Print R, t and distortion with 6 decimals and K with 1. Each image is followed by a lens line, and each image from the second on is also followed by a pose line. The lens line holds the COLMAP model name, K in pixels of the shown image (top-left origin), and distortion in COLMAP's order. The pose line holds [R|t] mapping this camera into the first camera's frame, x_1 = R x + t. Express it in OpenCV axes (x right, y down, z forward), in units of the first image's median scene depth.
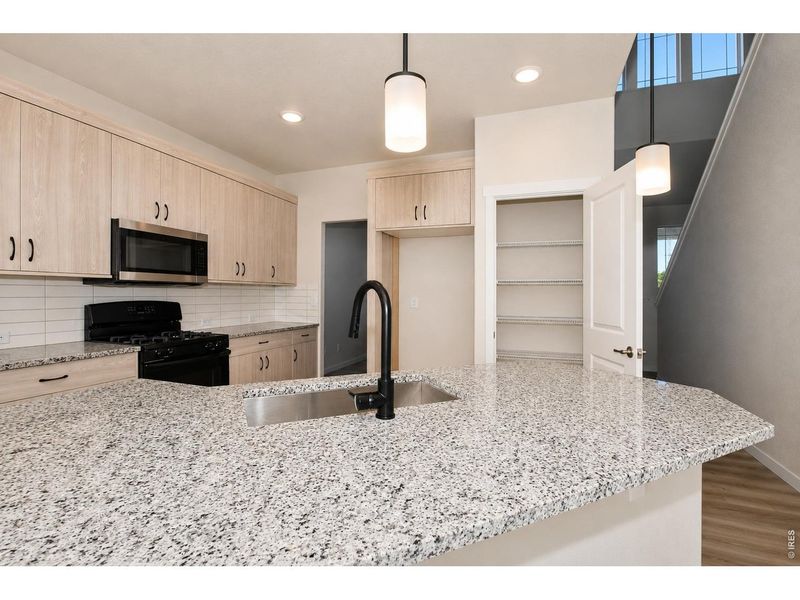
lens RADIAL K [[383.2, 0, 395.4], [0, 383.2, 299.2], [0, 0, 1]] dist [0.002380, -0.004424]
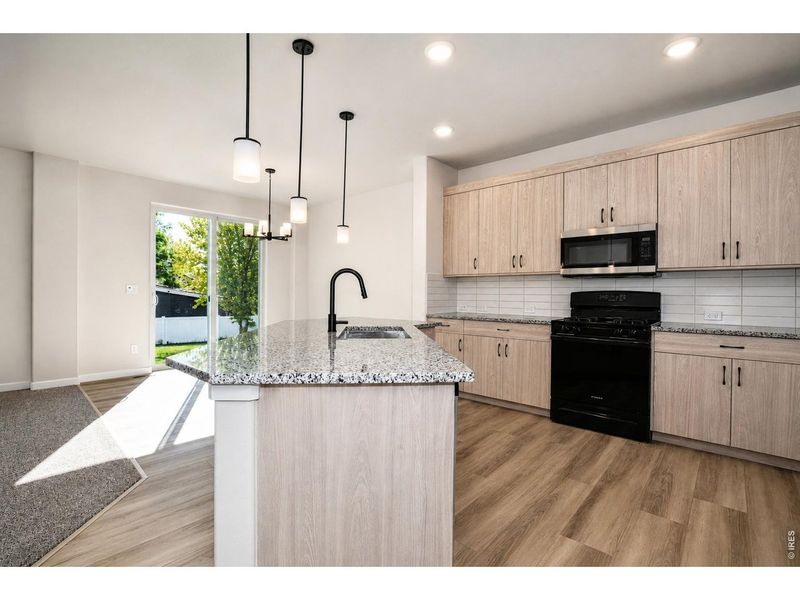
lens RADIAL K [[383.2, 0, 399.4], [0, 383.2, 295.9], [0, 0, 1]] dist [0.002380, -0.004424]
pose [[-0.397033, 0.006396, -0.917782, 0.658659], [-0.014384, 0.999810, 0.013190, 0.014864], [0.917692, 0.018438, -0.396865, 0.797091]]
